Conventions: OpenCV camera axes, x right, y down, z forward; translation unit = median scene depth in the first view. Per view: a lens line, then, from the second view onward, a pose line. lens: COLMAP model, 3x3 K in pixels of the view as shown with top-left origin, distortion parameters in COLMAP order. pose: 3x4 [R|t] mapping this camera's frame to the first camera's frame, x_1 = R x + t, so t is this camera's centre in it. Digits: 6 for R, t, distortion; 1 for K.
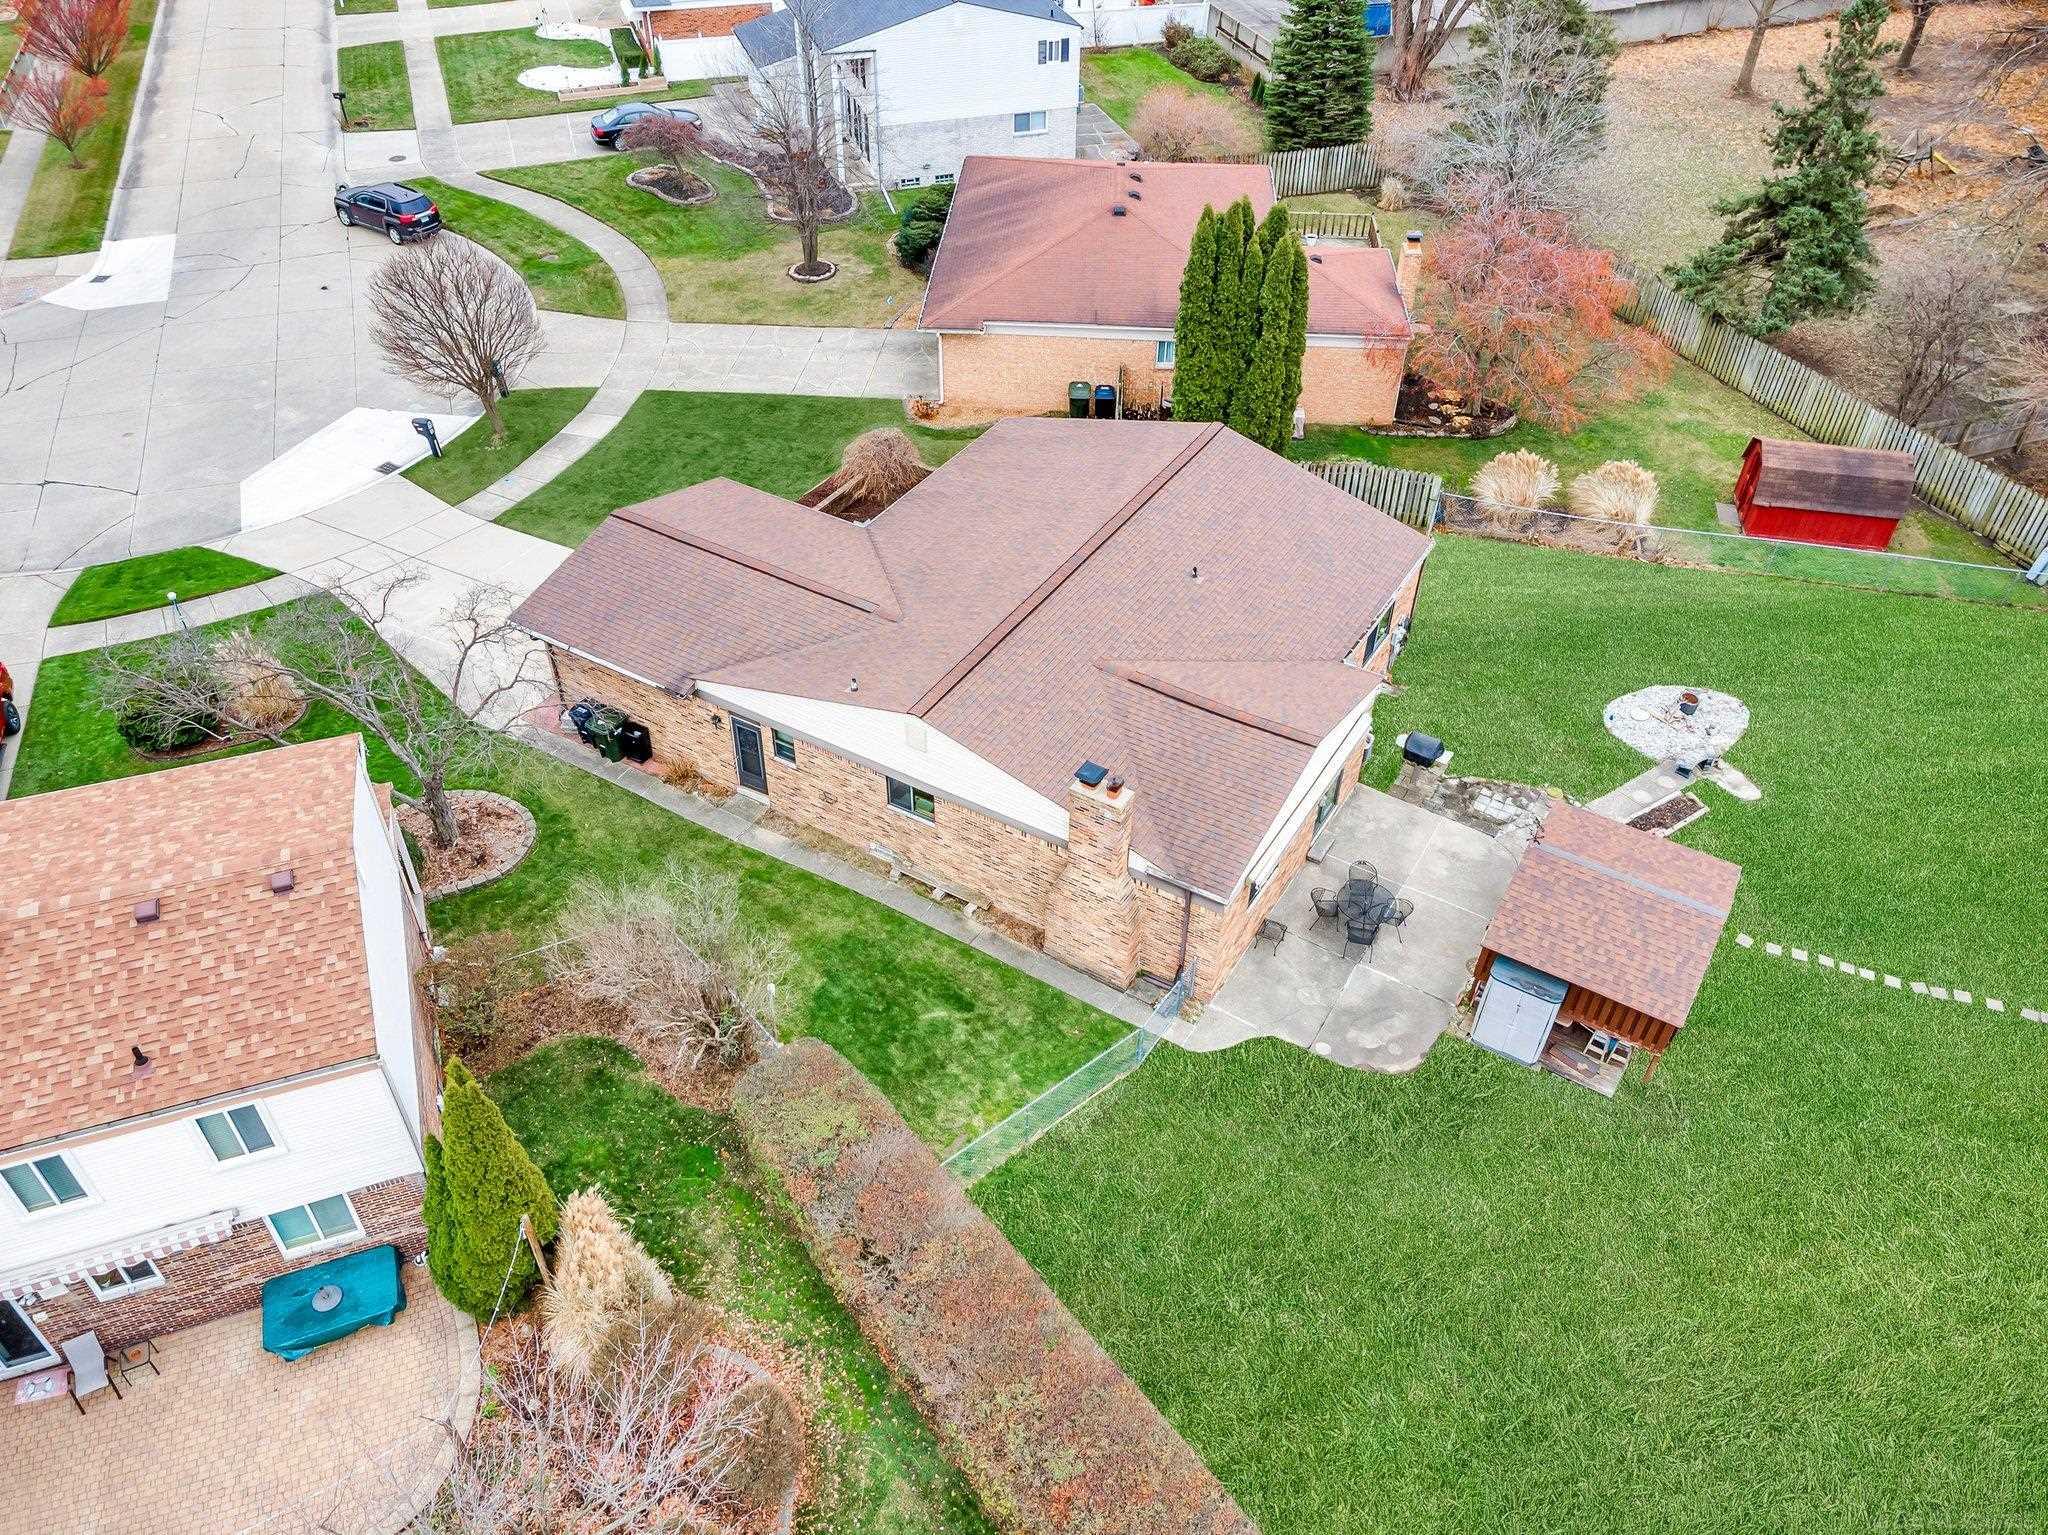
lens RADIAL K [[1516.9, 0, 1032.8], [0, 1516.9, 779.9], [0, 0, 1]] dist [0.041456, -0.008492]
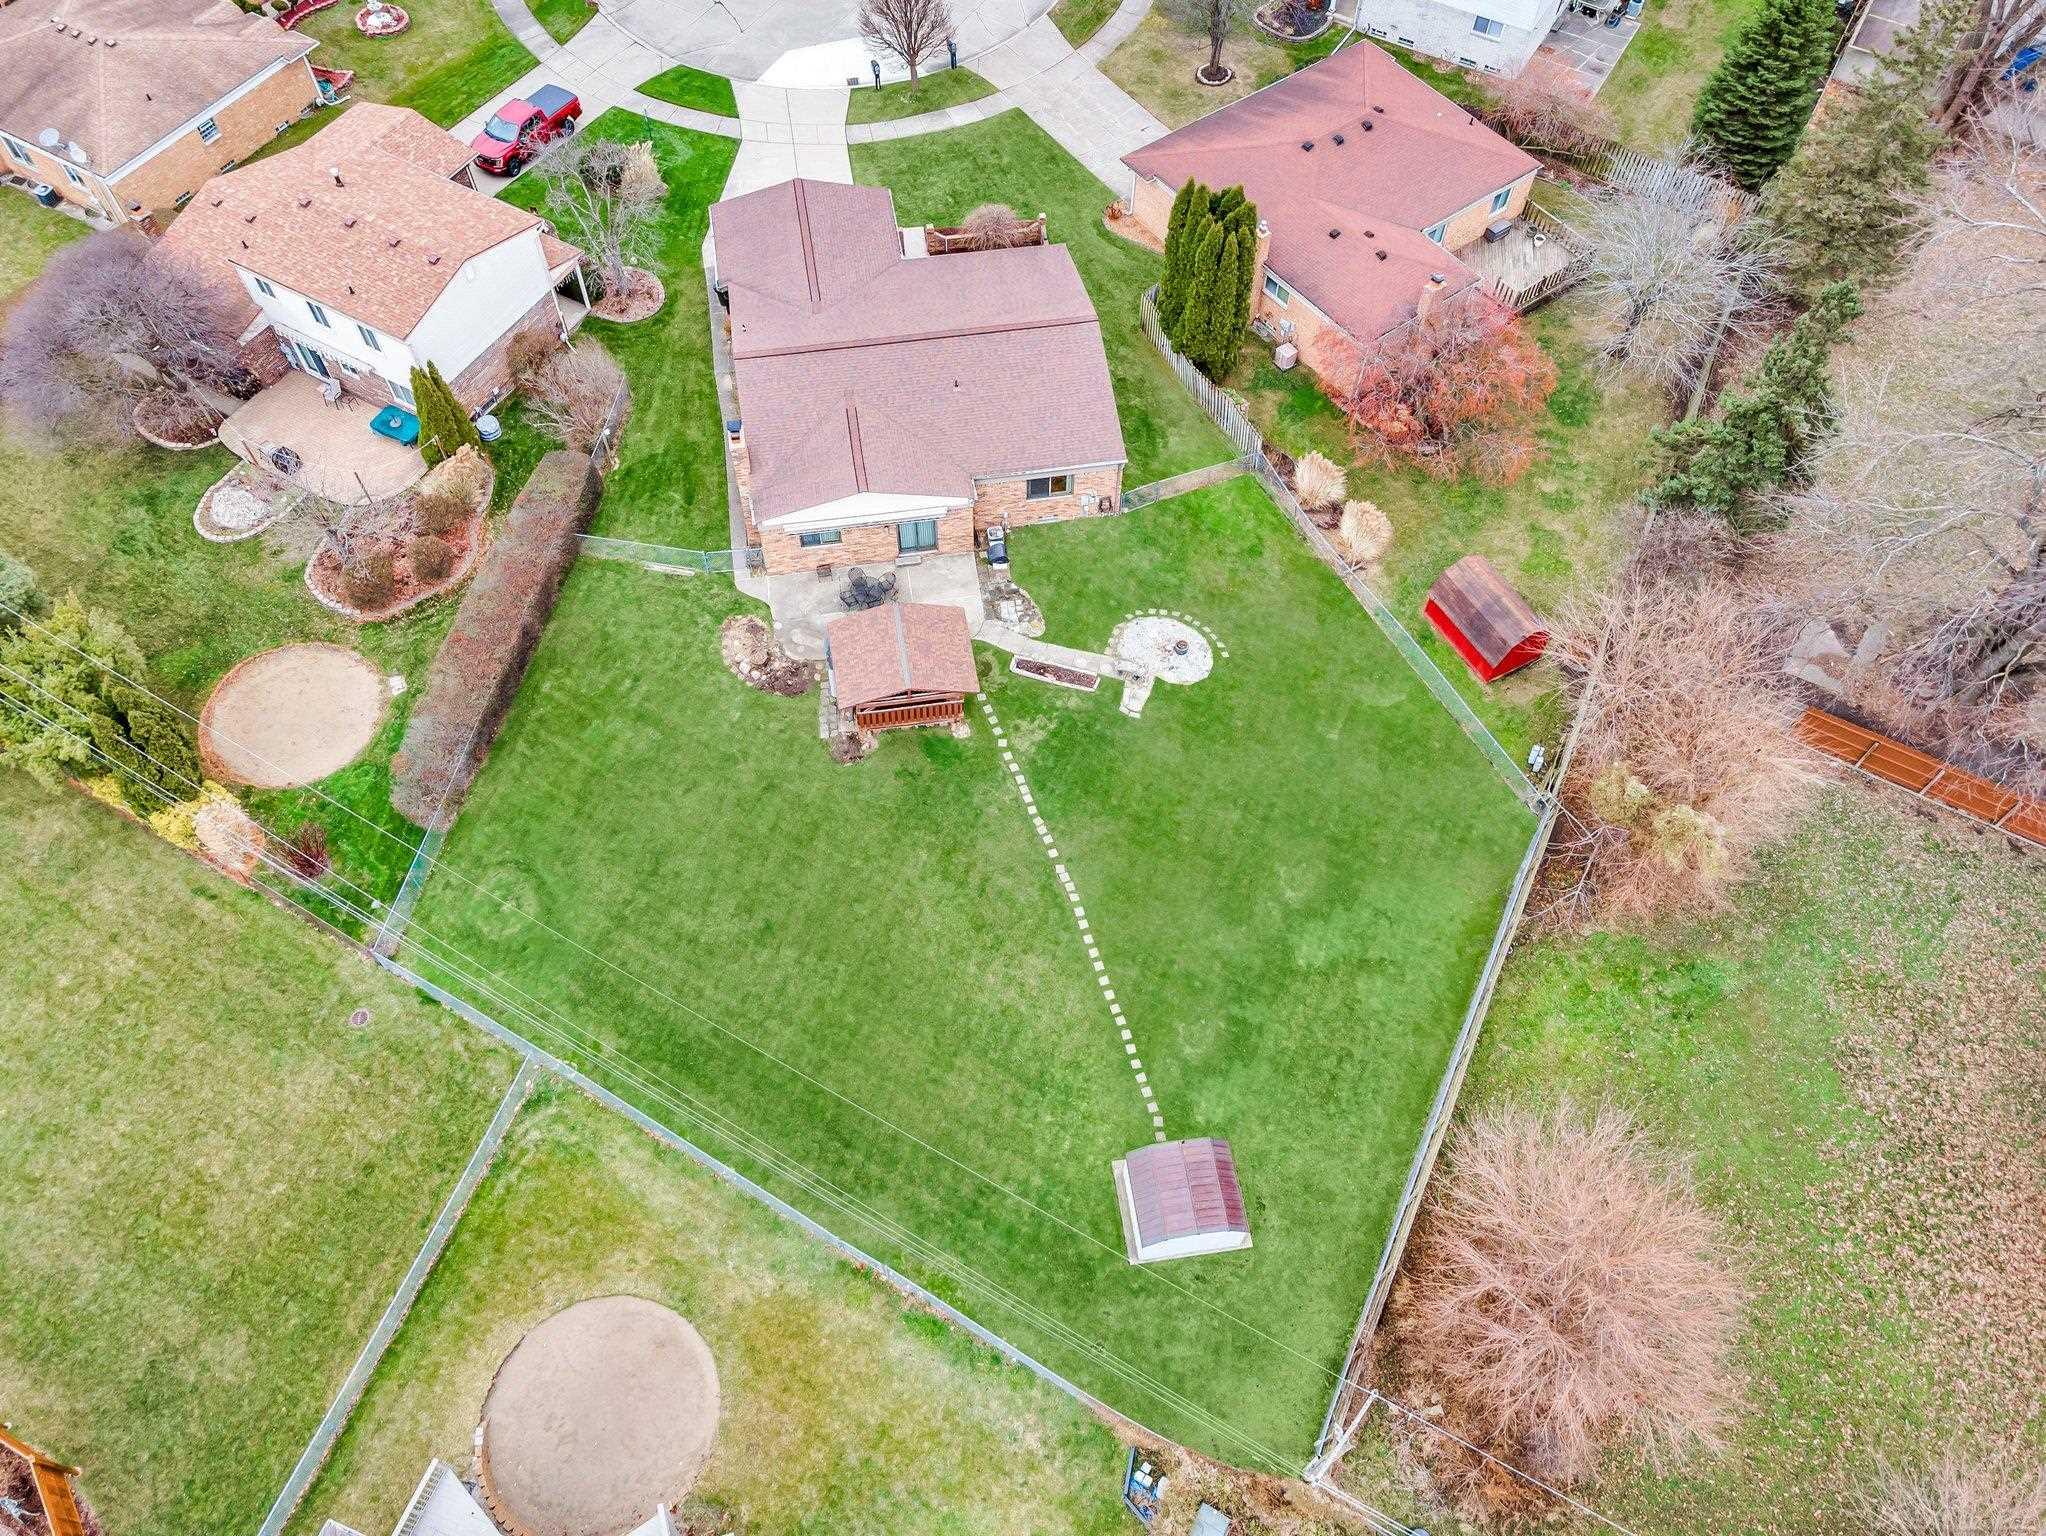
lens RADIAL K [[1515.5, 0, 1036.5], [0, 1515.5, 767.4], [0, 0, 1]] dist [0.041456, -0.008492]
pose [[0.652892, 0.638012, -0.408255, 1.090026], [-0.508724, 0.768684, 0.387718, -0.495474], [0.561188, -0.045449, 0.826440, -0.329408]]
